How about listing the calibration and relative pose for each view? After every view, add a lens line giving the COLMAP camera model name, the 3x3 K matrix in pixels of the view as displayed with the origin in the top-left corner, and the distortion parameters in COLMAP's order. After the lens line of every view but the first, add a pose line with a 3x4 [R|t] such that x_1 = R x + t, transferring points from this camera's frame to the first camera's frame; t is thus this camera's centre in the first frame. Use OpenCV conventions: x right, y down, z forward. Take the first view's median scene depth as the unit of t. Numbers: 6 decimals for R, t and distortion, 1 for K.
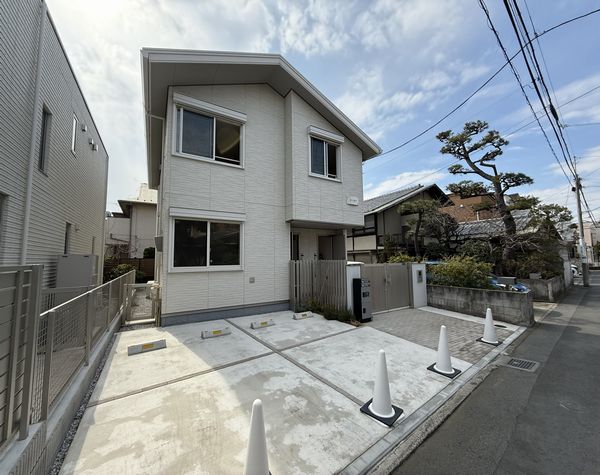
lens RADIAL K [[242.2, 0, 301.5], [0, 242.2, 235.2], [0, 0, 1]] dist [-0.004074, 0.000370]
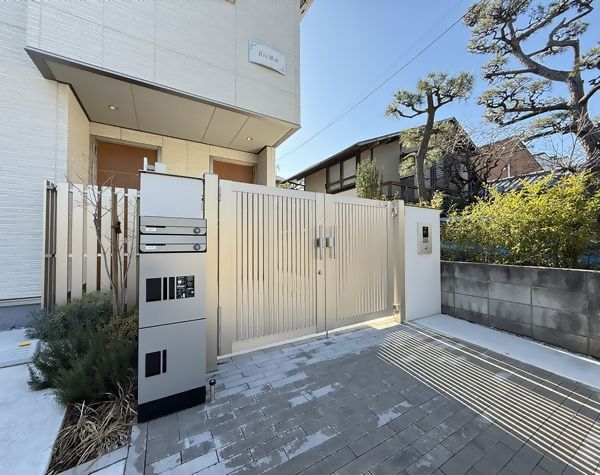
lens RADIAL K [[242.2, 0, 297.9], [0, 242.2, 233.9], [0, 0, 1]] dist [-0.004074, 0.000370]
pose [[0.999483, 0.013174, -0.029340, 0.333492], [-0.011158, 0.997634, 0.067842, 0.155891], [0.030164, -0.067479, 0.997265, 0.682413]]
